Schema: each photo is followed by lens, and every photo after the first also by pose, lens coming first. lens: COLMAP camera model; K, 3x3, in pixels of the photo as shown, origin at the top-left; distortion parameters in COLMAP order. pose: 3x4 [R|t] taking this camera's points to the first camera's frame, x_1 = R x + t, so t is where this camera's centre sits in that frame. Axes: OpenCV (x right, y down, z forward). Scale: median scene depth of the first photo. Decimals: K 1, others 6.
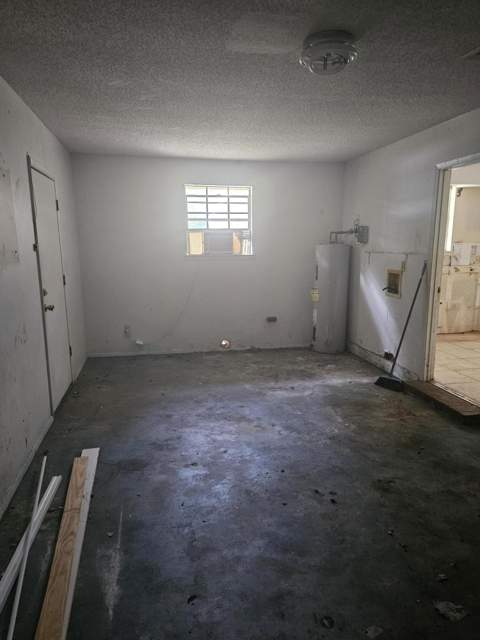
lens RADIAL K [[454.0, 0, 239.1], [0, 454.0, 318.5], [0, 0, 1]] dist [0.043209, -0.041312]
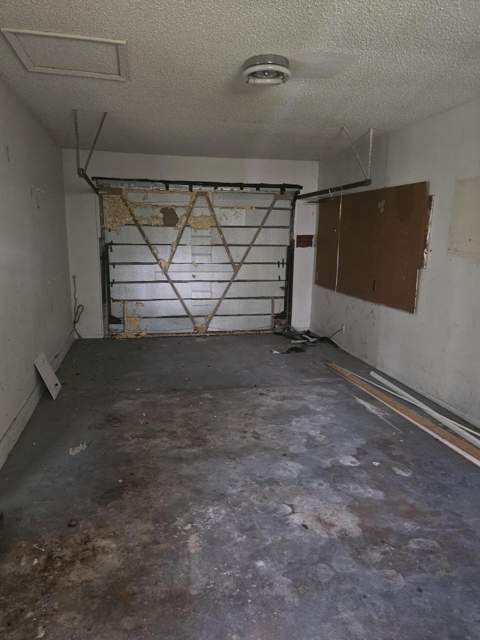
lens RADIAL K [[454.0, 0, 239.1], [0, 454.0, 318.5], [0, 0, 1]] dist [0.043209, -0.041312]
pose [[-0.999612, 0.000327, -0.027860, 0.192908], [-0.009363, 0.937832, 0.346964, -0.267691], [0.026241, 0.347090, -0.937465, 1.570365]]
